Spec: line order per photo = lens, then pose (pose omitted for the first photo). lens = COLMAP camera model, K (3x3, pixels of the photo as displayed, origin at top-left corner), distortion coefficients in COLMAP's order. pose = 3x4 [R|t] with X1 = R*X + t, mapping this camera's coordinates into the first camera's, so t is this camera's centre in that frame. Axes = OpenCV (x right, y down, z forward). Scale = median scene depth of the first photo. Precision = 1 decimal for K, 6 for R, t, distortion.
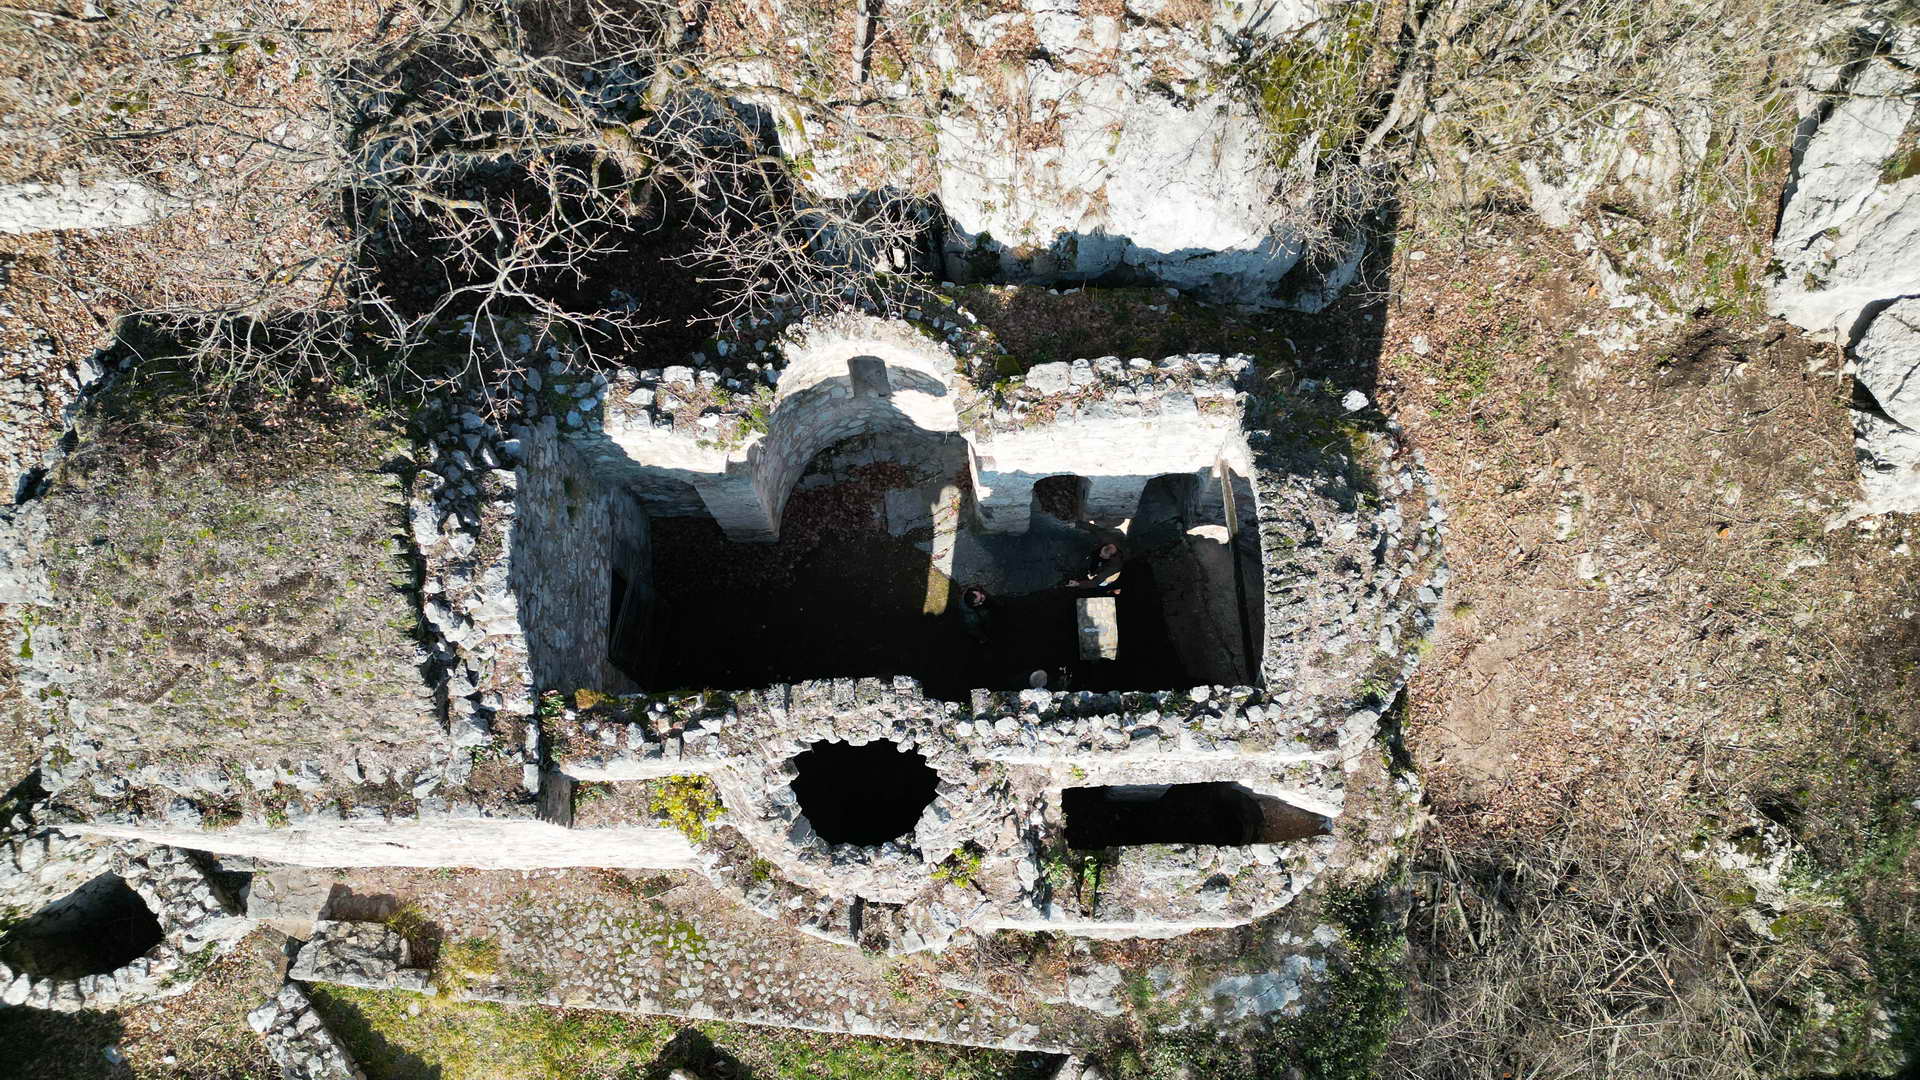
lens RADIAL K [[1326.5, 0, 958.1], [0, 1326.5, 540.5], [0, 0, 1]] dist [0.044203, -0.027391]
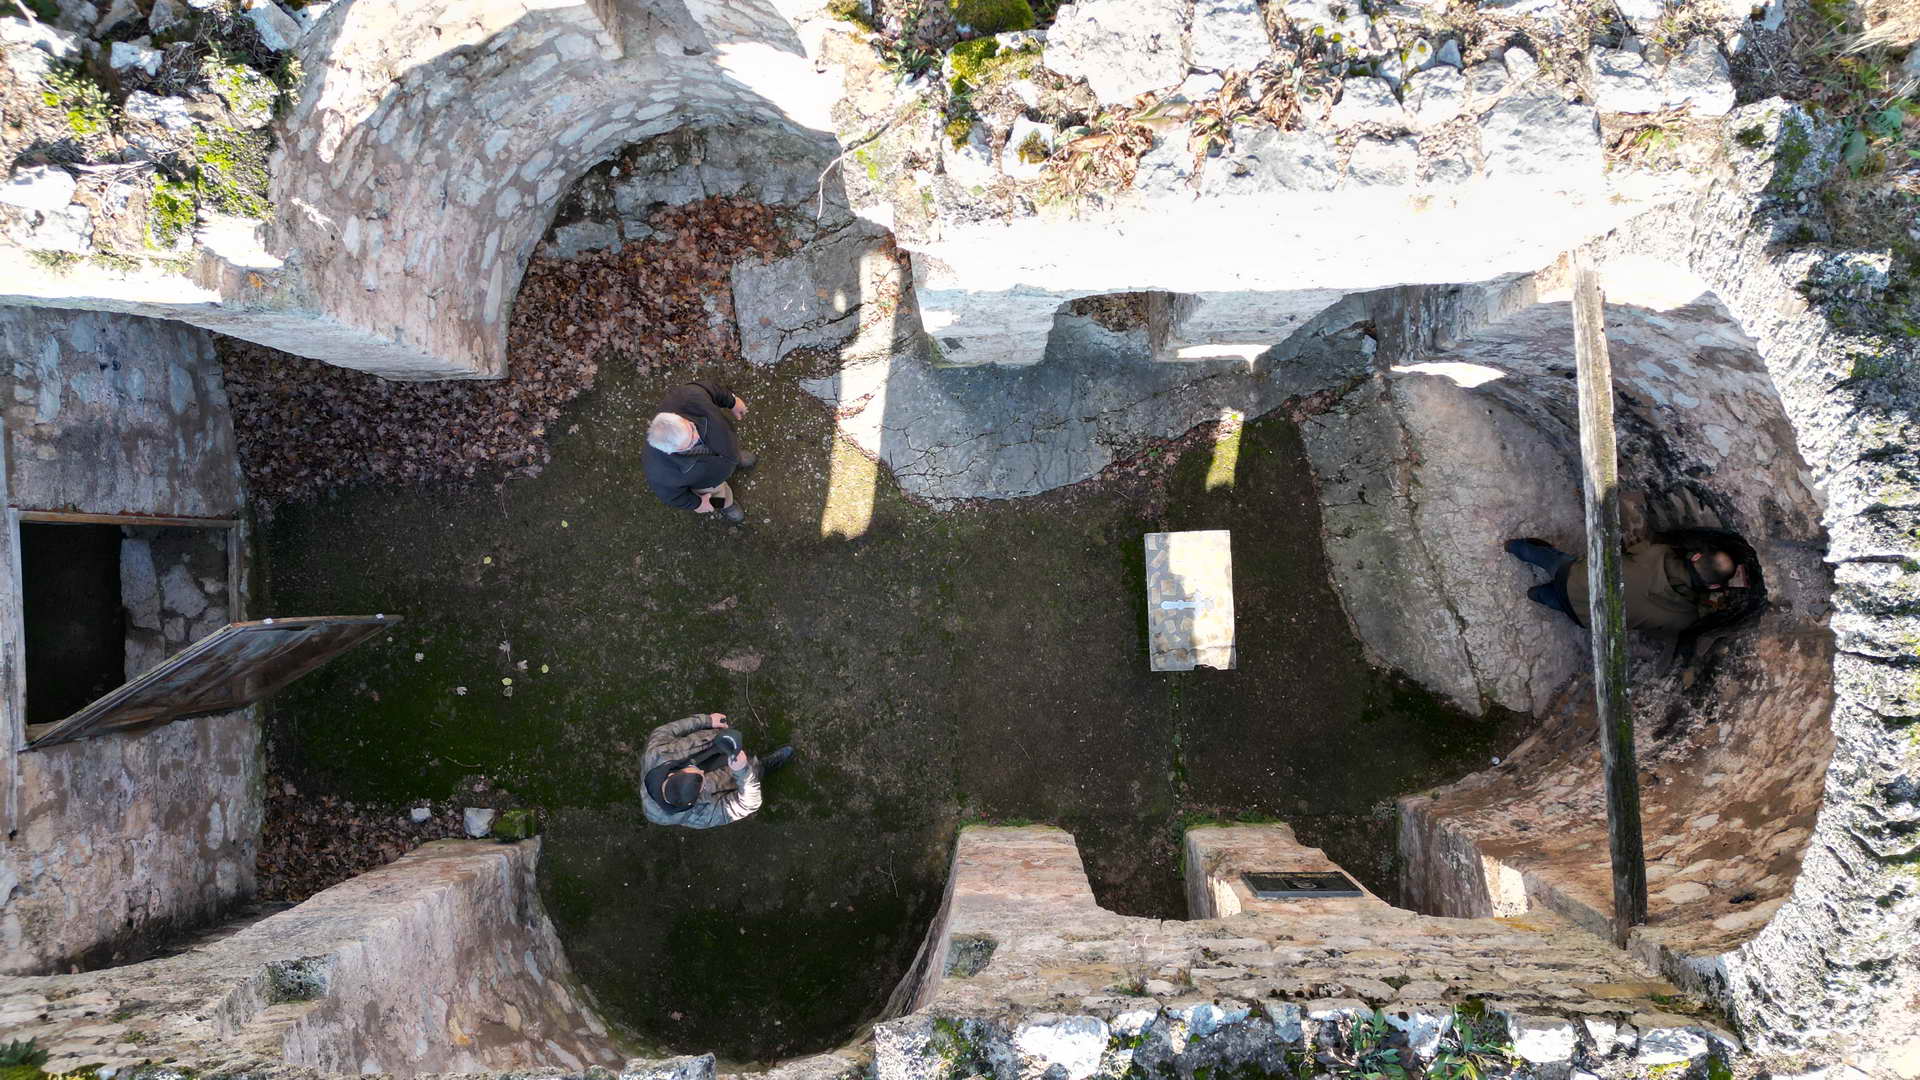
lens RADIAL K [[1326.5, 0, 967.5], [0, 1326.5, 544.1], [0, 0, 1]] dist [0.044203, -0.027391]
pose [[0.999991, -0.004248, 0.000582, 0.031100], [0.003869, 0.952399, 0.304828, -0.103339], [-0.001849, -0.304823, 0.952407, 0.645677]]
